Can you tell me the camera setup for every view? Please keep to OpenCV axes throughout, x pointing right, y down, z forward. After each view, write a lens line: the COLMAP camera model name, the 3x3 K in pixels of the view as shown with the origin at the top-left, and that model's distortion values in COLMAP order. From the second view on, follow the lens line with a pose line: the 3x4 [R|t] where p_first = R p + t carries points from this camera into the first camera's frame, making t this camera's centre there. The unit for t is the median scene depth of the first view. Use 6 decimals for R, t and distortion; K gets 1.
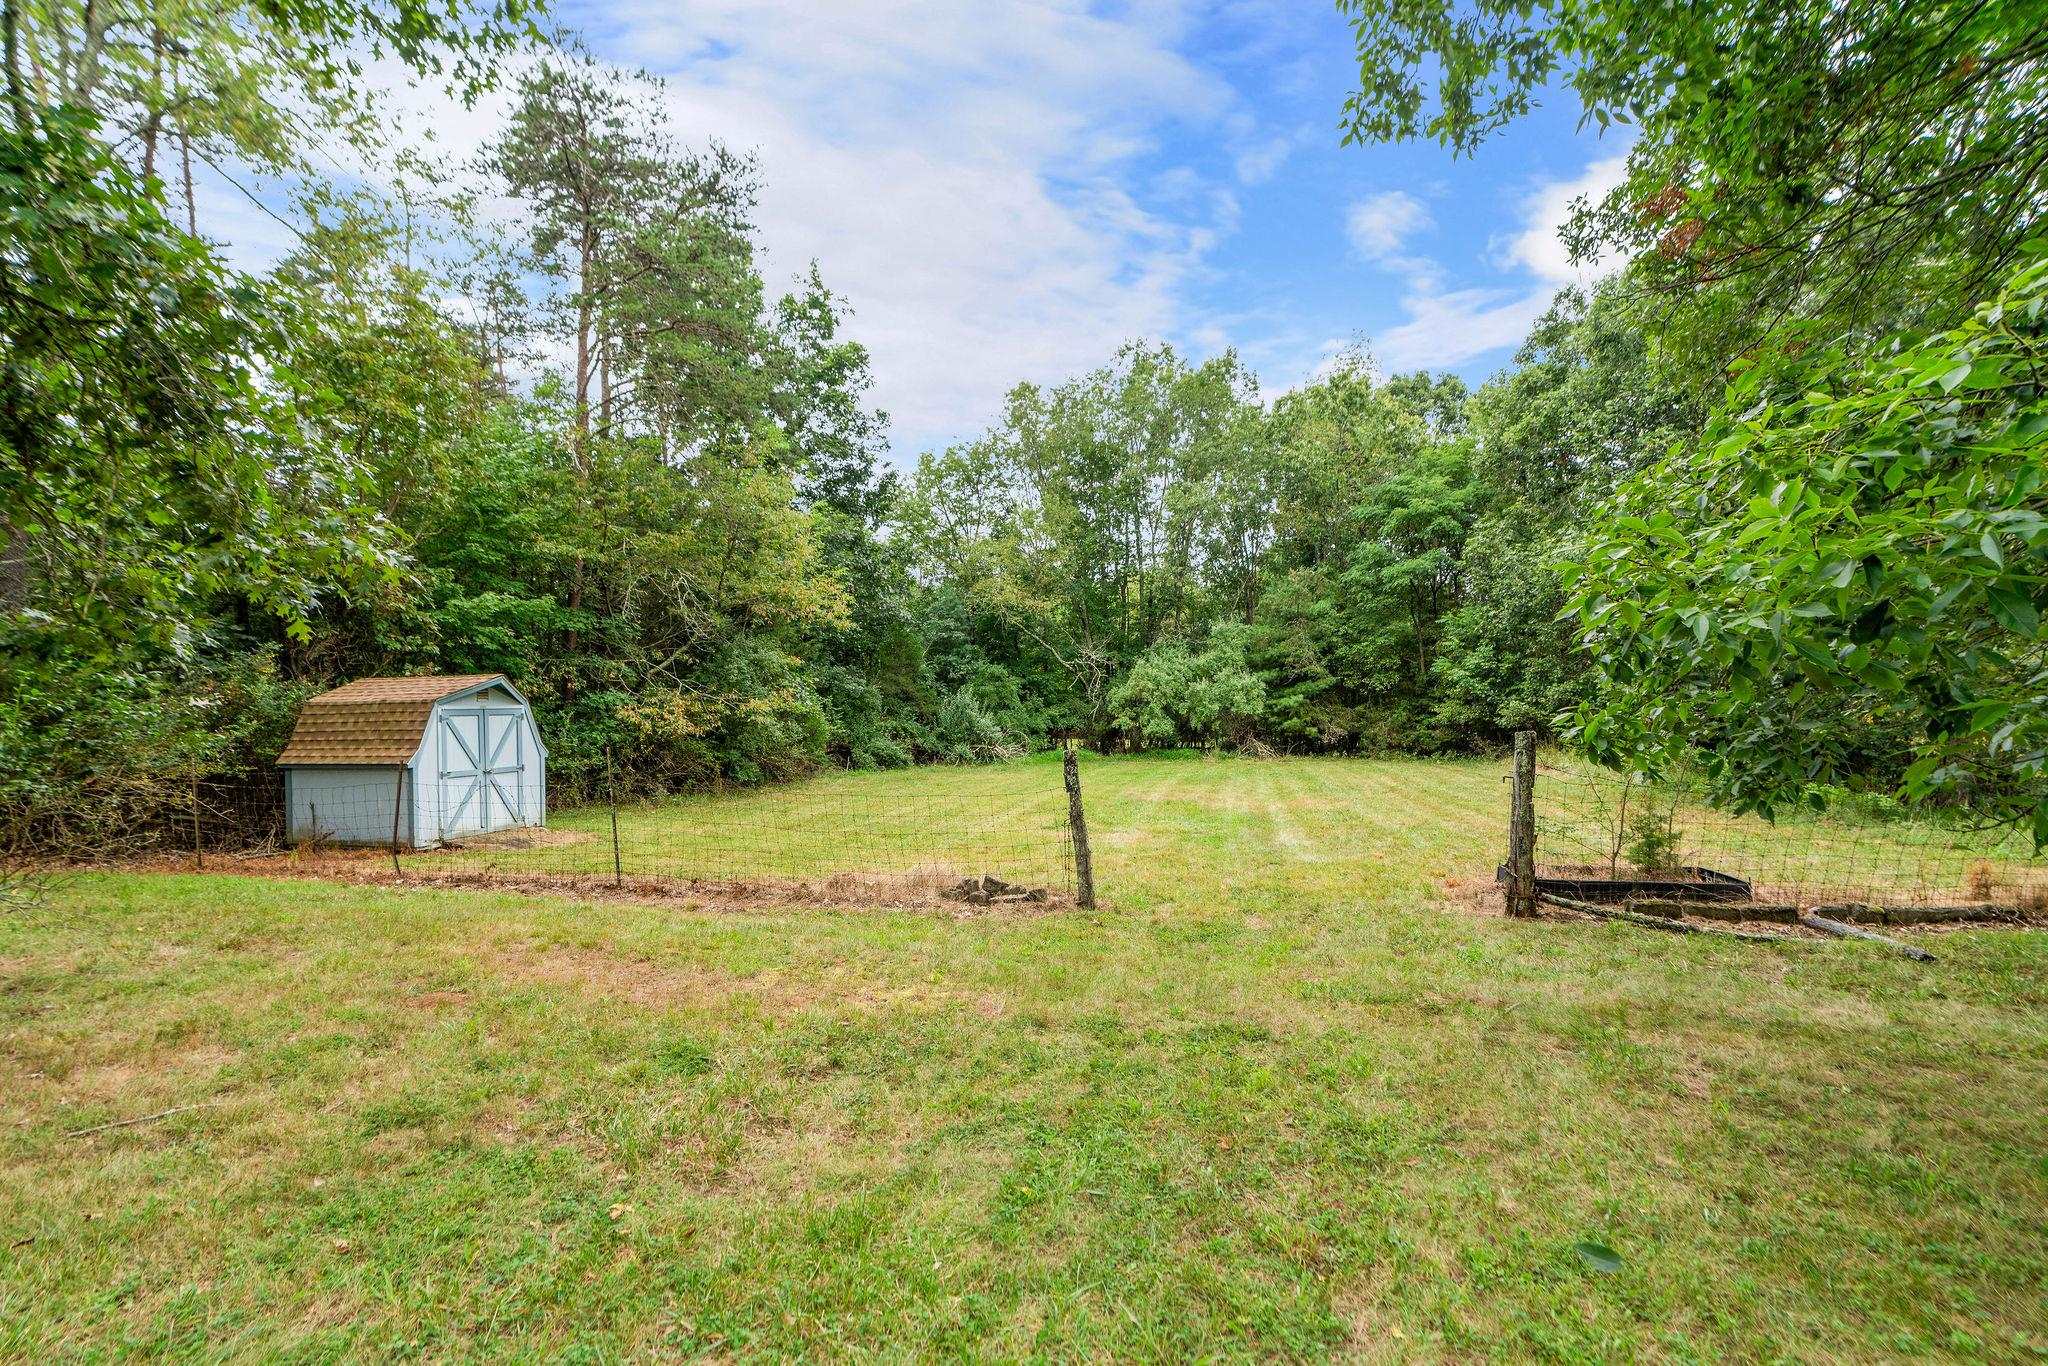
lens RADIAL K [[930.0, 0, 1009.1], [0, 930.0, 694.0], [0, 0, 1]] dist [-0.004662, 0.005723]
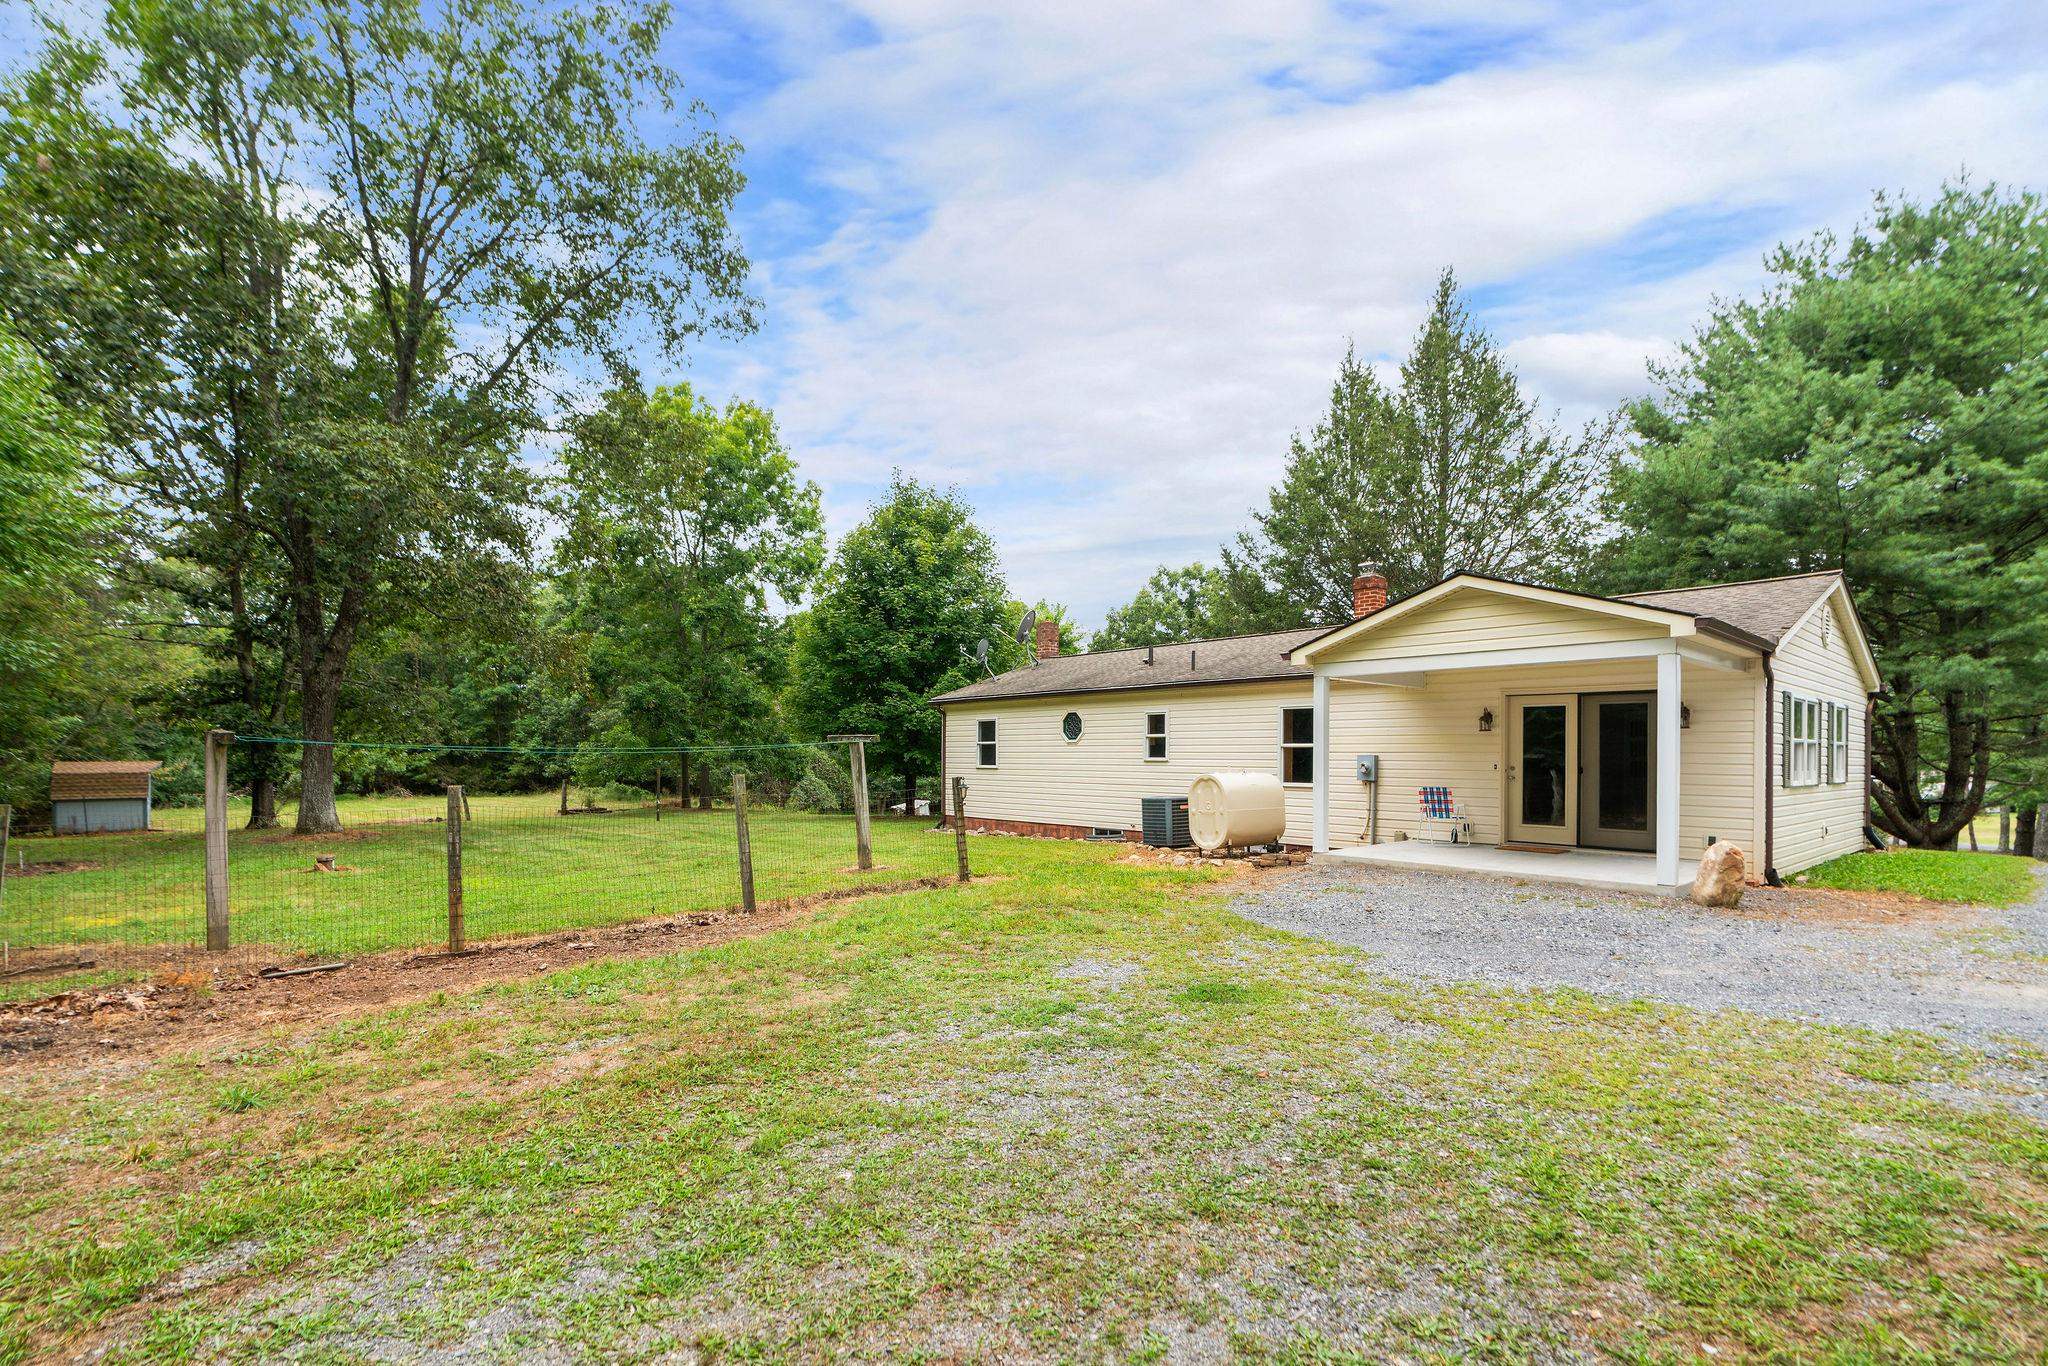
lens RADIAL K [[945.5, 0, 1025.7], [0, 945.5, 755.4], [0, 0, 1]] dist [-0.020960, 0.000078]
pose [[0.554535, 0.006968, 0.832131, -0.512135], [-0.018975, 0.999811, 0.004273, -0.034876], [-0.831944, -0.018159, 0.554563, -0.868313]]
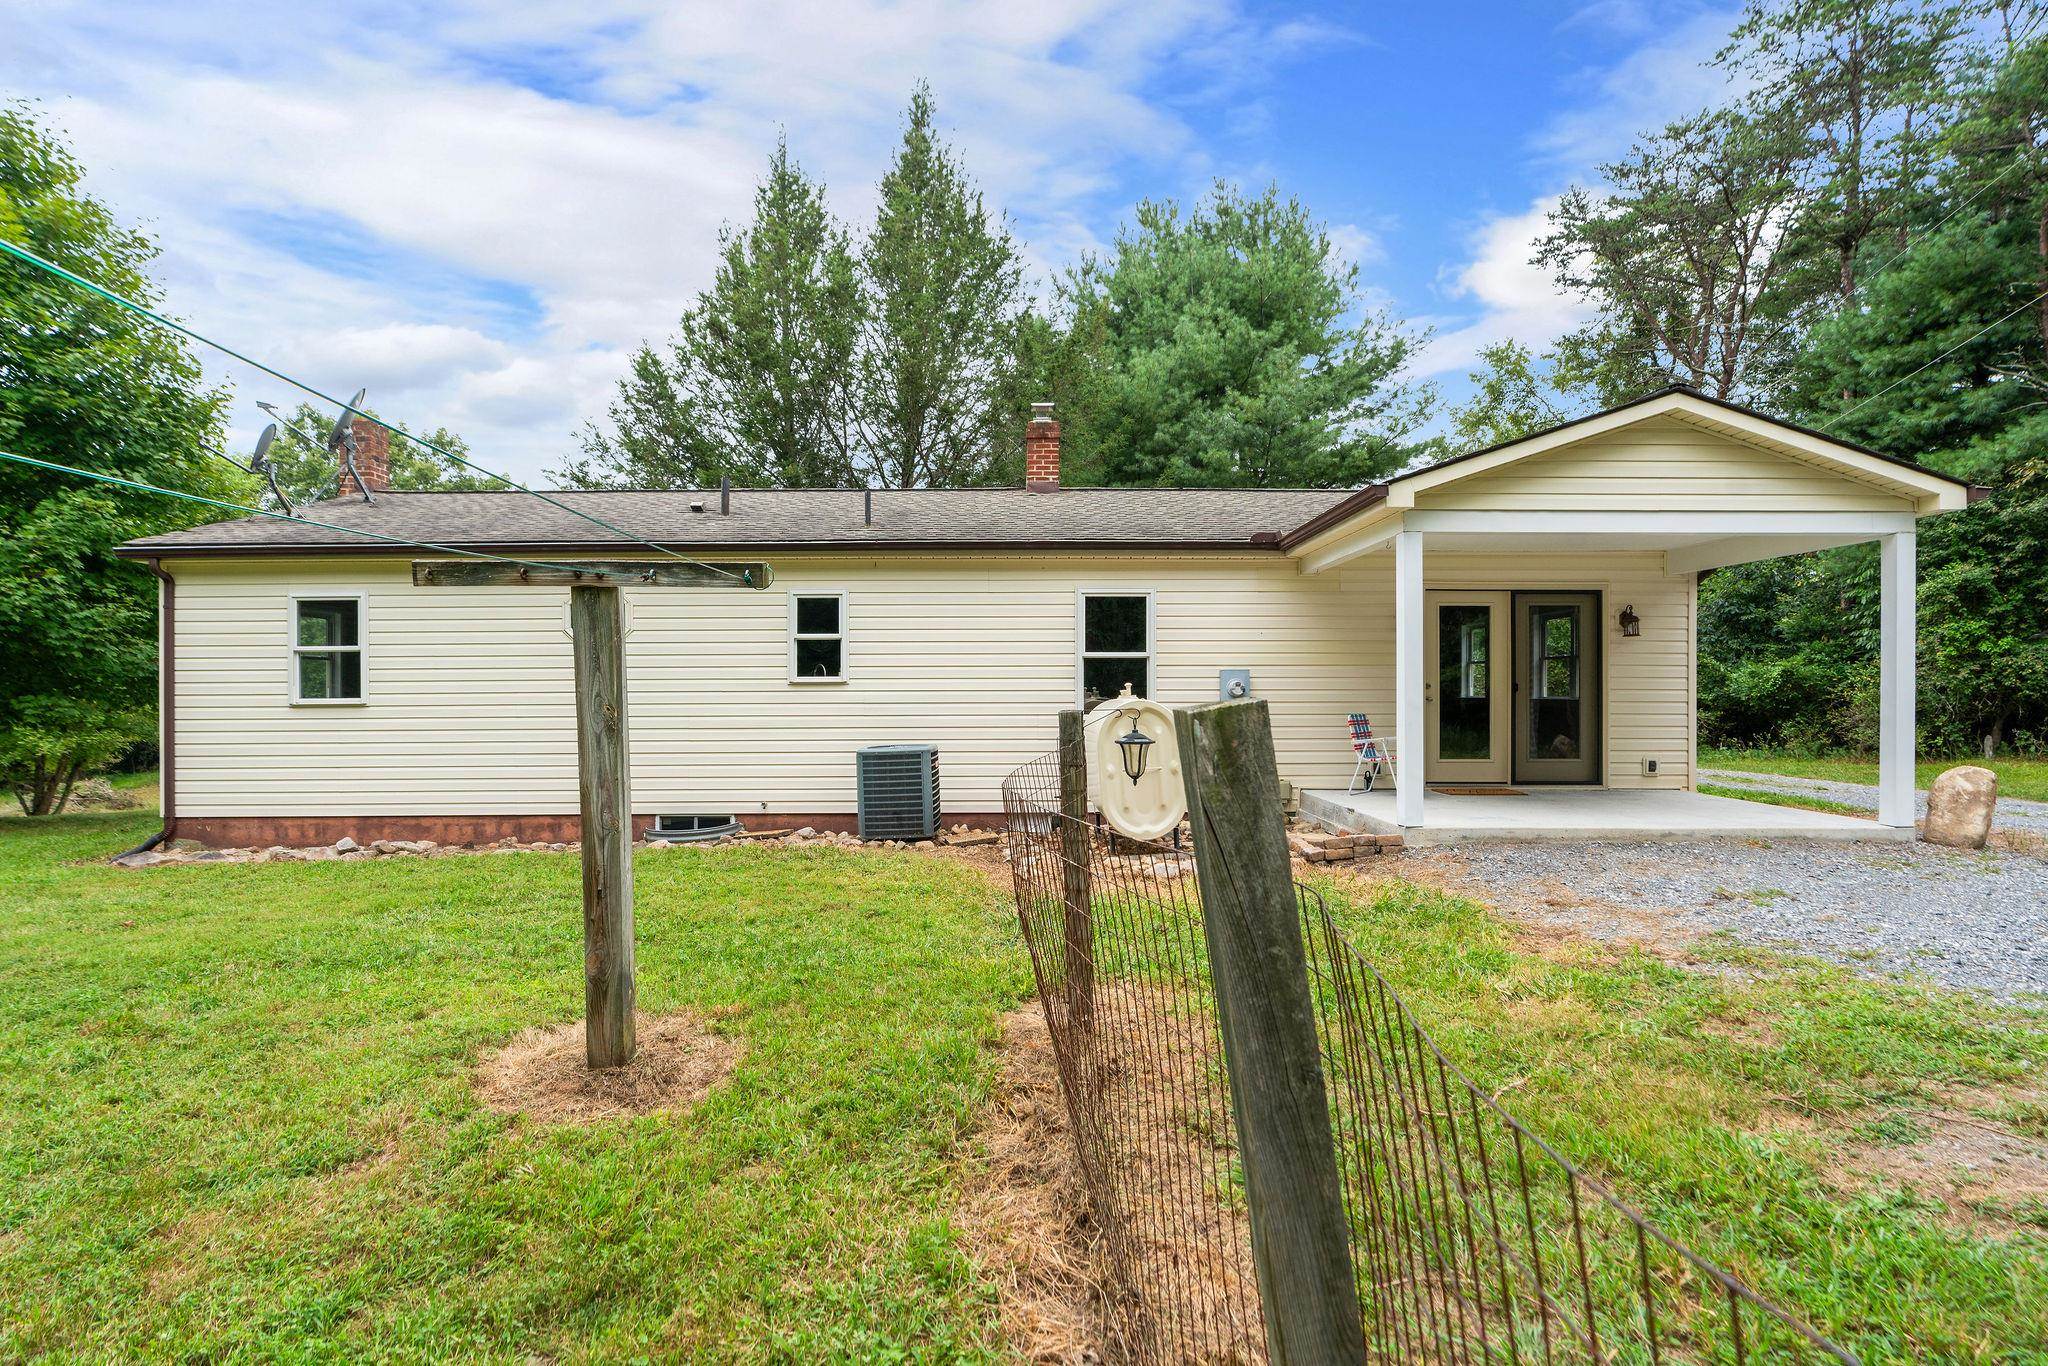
lens RADIAL K [[1004.0, 0, 1021.9], [0, 1004.0, 693.3], [0, 0, 1]] dist [-0.014511, 0.000089]
pose [[-0.275326, 0.005821, 0.961333, -0.357984], [-0.009093, 0.999921, -0.008659, -0.026484], [-0.961308, -0.011126, -0.275251, -0.634791]]
